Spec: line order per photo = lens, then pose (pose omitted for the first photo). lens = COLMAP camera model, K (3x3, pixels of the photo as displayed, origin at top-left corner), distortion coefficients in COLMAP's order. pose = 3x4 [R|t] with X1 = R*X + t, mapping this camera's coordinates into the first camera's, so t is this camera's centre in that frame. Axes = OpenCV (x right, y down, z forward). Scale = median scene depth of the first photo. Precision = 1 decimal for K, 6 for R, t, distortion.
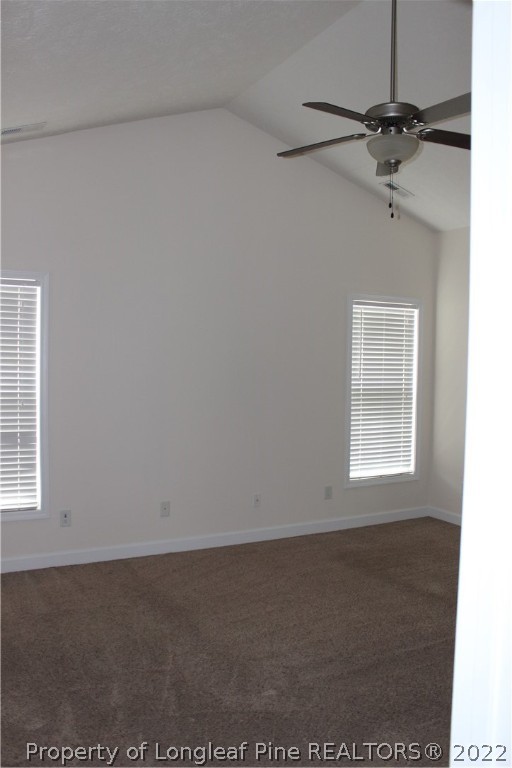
lens RADIAL K [[641.1, 0, 256.0], [0, 641.1, 384.0], [0, 0, 1]] dist [-0.160794, 0.136276]
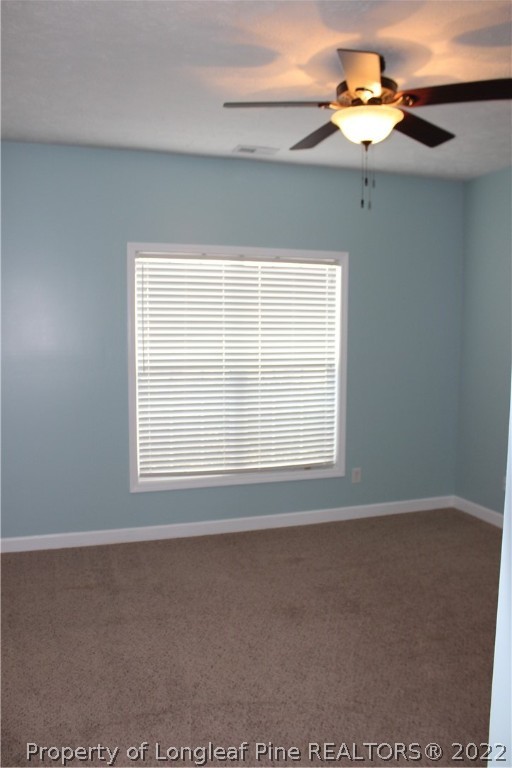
lens RADIAL K [[641.1, 0, 256.0], [0, 641.1, 384.0], [0, 0, 1]] dist [-0.160794, 0.136276]
pose [[0.990910, -0.008290, -0.134273, 0.256581], [0.014089, 0.999006, 0.042299, -0.002349], [0.133789, -0.043806, 0.990041, 0.165402]]
